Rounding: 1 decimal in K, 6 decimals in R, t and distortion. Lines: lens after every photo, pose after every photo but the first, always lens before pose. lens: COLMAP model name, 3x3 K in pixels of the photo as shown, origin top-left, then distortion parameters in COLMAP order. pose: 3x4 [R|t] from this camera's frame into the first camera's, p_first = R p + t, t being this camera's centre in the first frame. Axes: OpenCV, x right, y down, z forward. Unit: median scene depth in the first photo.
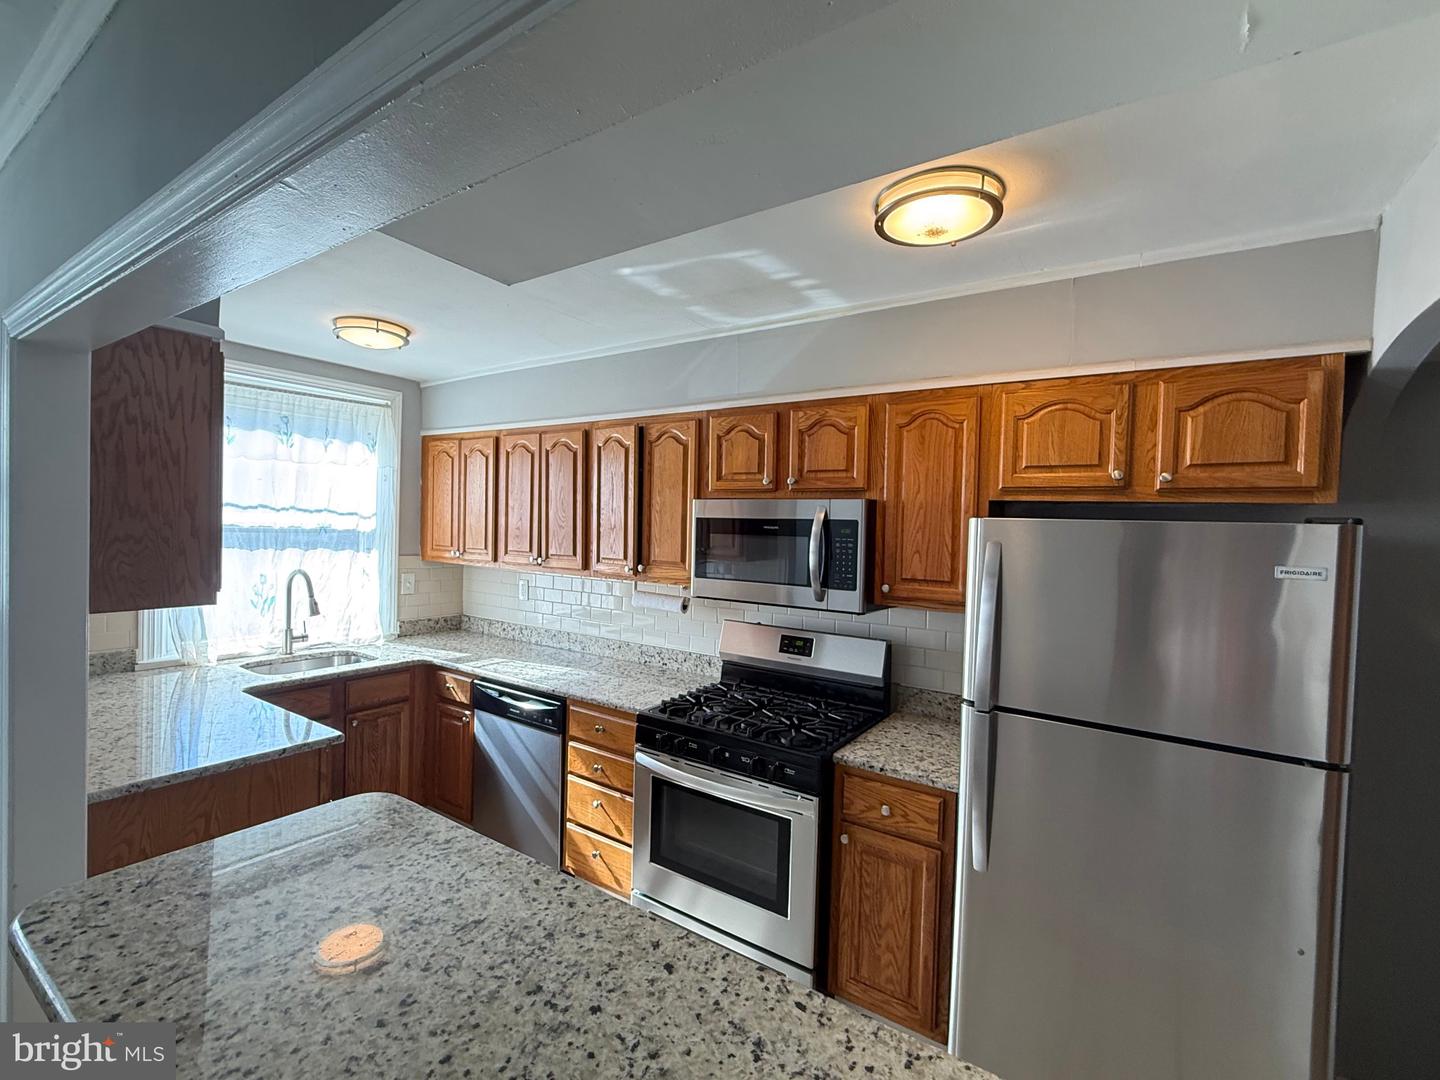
lens RADIAL K [[631.6, 0, 720.0], [0, 631.6, 540.0], [0, 0, 1]] dist [-0.000344, -0.000007]
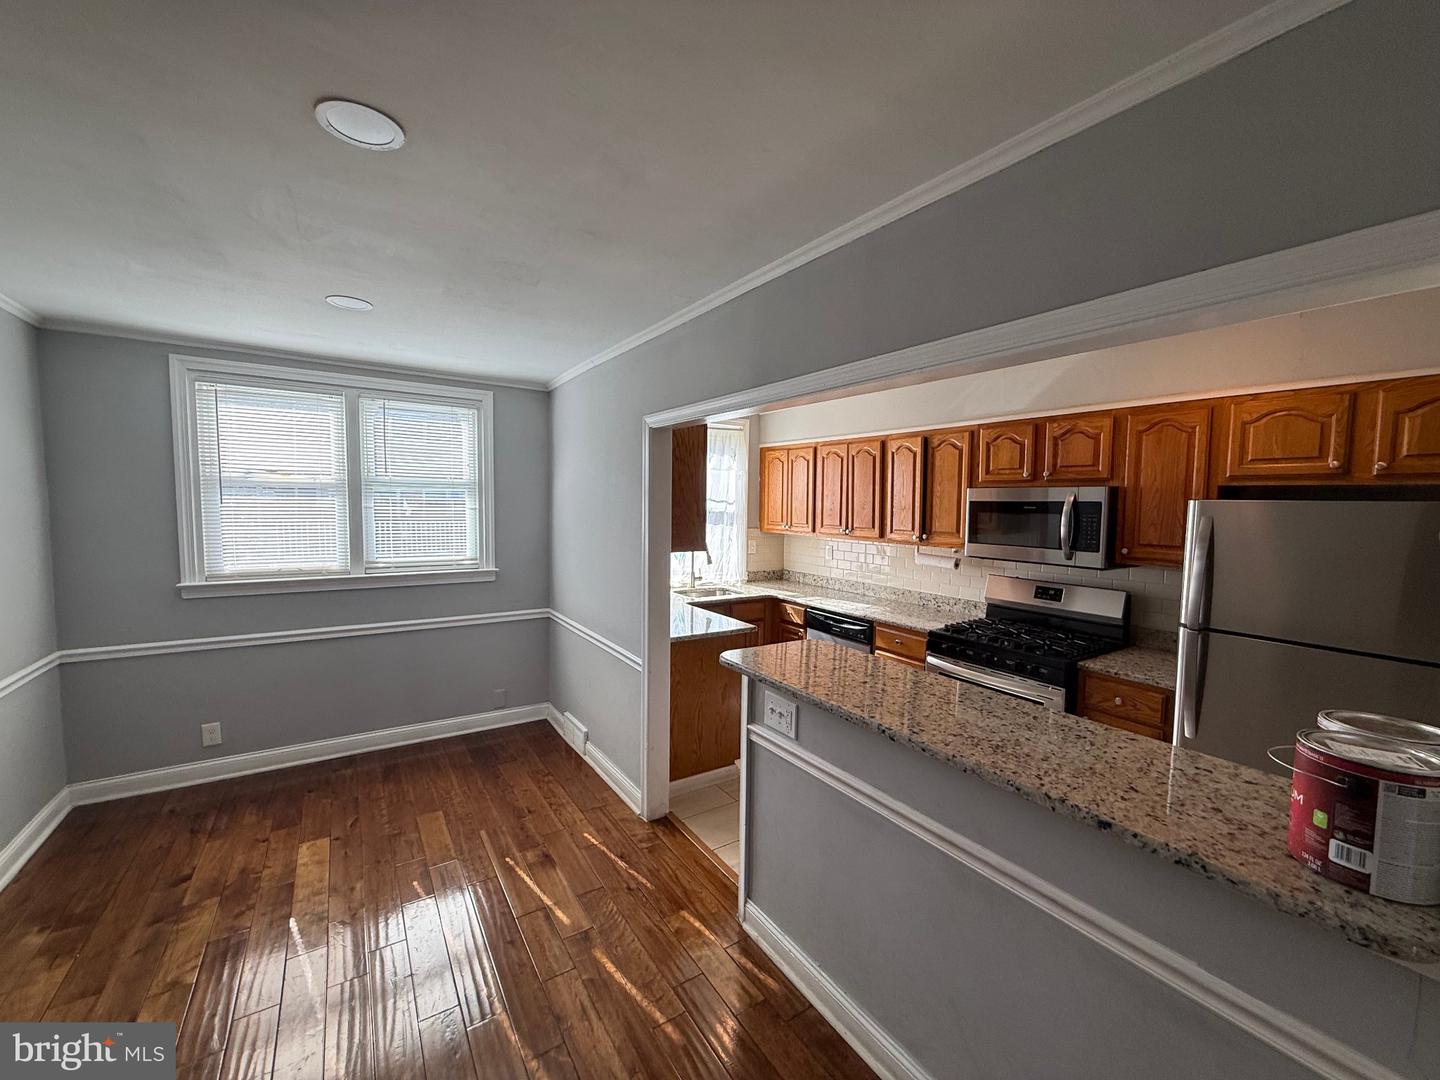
lens RADIAL K [[567.9, 0, 720.0], [0, 567.9, 540.0], [0, 0, 1]] dist [0.002334, 0.000038]
pose [[0.921810, 0.009997, -0.387513, -0.059793], [0.005151, 0.999263, 0.038034, 0.000793], [0.387608, -0.037056, 0.921079, -0.409687]]
